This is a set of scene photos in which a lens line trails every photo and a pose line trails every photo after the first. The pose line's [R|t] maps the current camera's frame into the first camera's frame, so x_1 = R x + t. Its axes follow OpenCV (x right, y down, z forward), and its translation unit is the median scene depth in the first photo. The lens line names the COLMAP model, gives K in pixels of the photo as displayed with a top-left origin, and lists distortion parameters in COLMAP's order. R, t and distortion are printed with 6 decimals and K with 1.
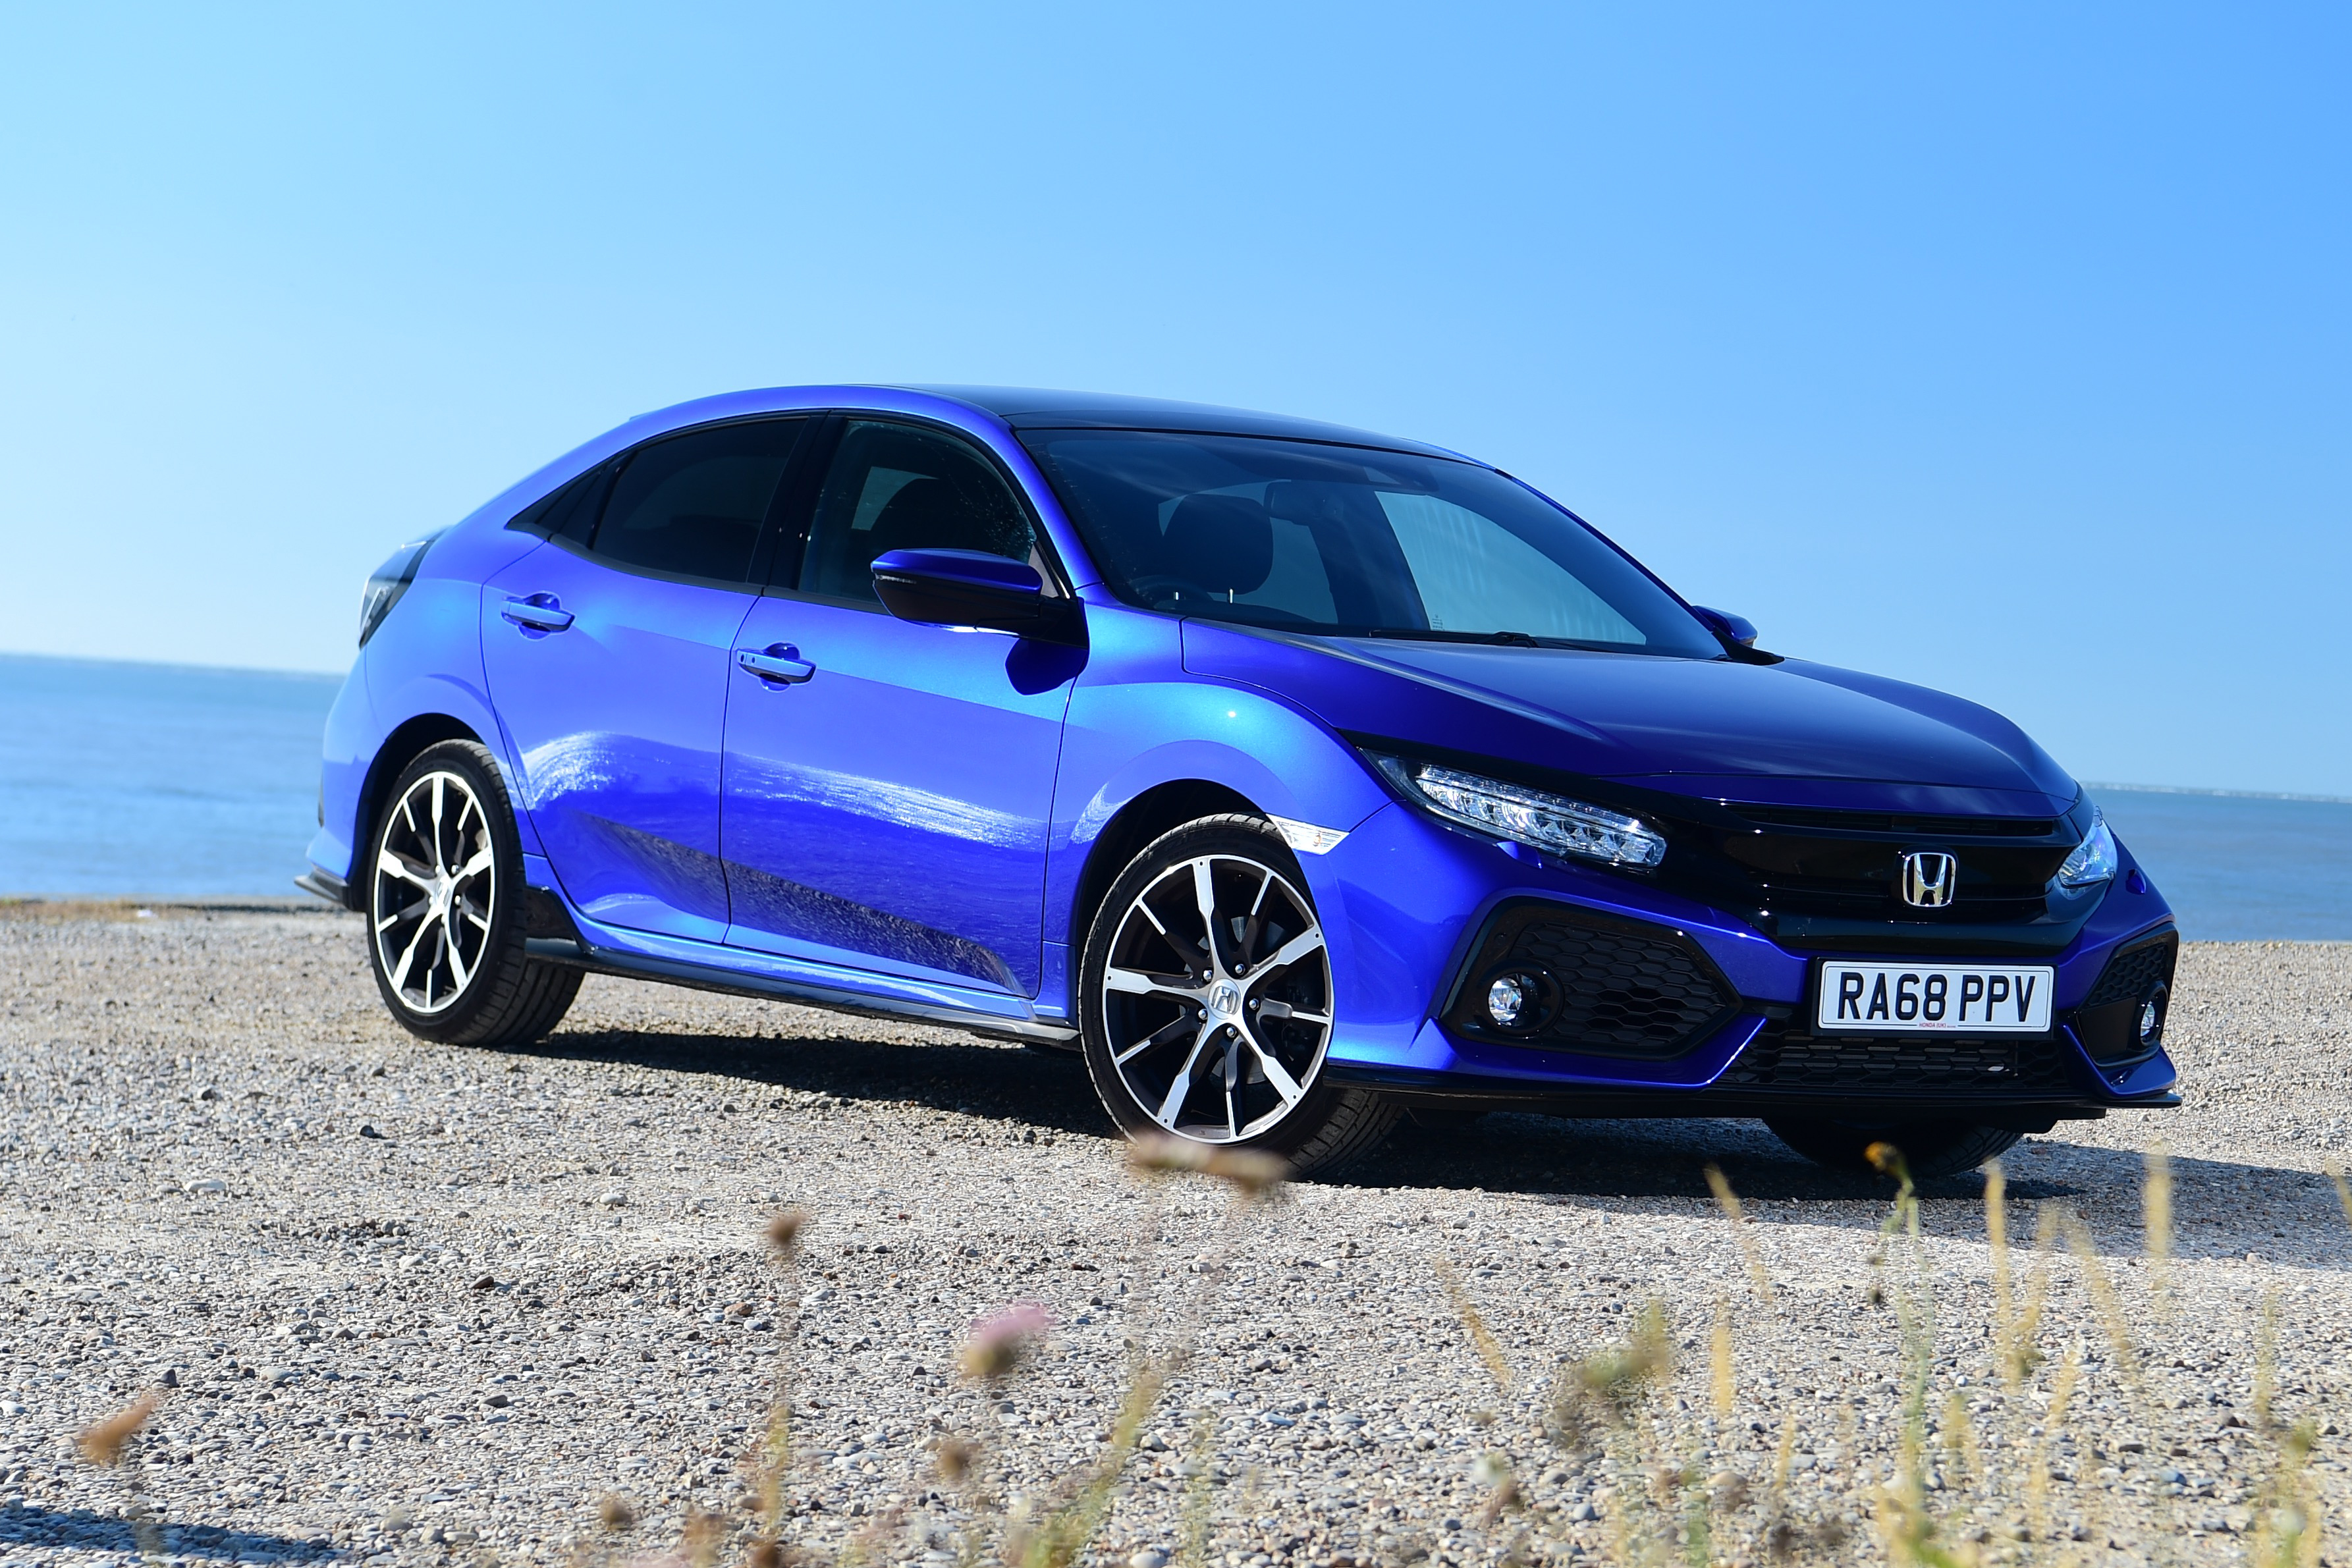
lens RADIAL K [[4756.5, 0, 1176.6], [0, 4756.5, 784.2], [0, 0, 1]] dist [-0.045662, 0.000000]
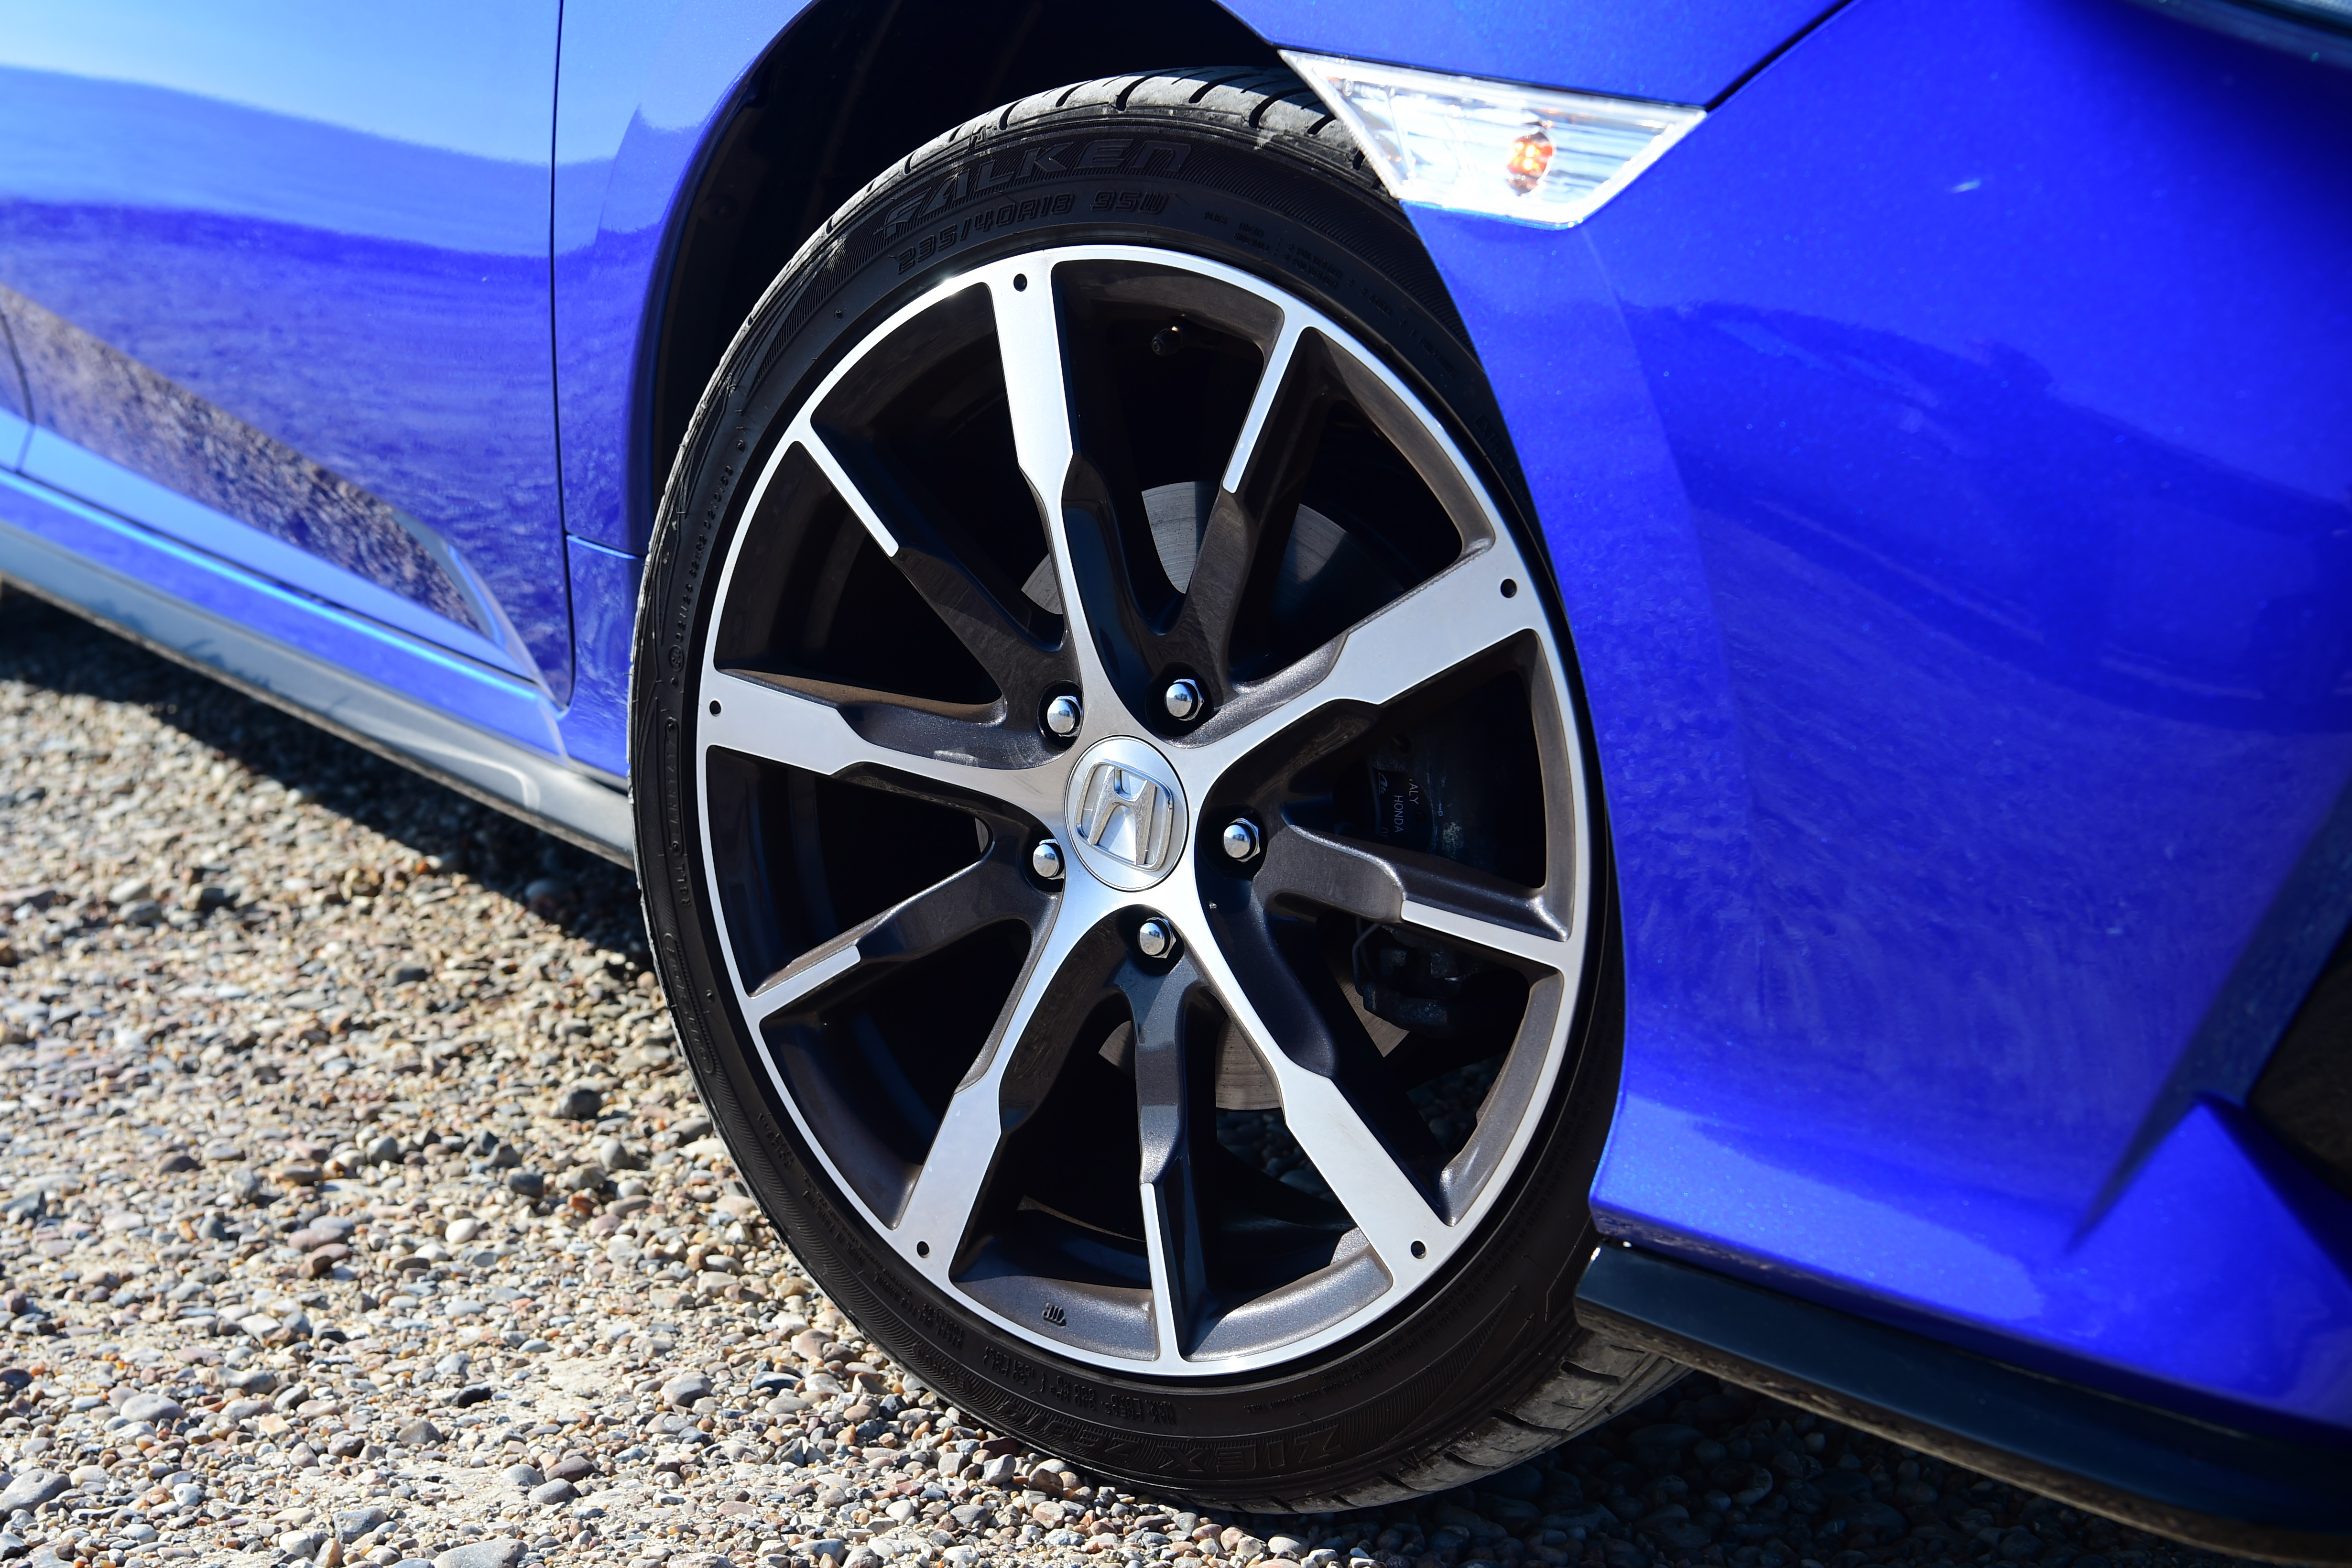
lens RADIAL K [[3398.0, 0, 1177.5], [0, 3398.0, 783.8], [0, 0, 1]] dist [-0.144526, 0.000000]
pose [[0.999687, -0.022423, -0.011123, 0.014901], [0.023987, 0.985182, 0.169825, 0.012690], [0.007150, -0.170038, 0.985411, 0.821096]]
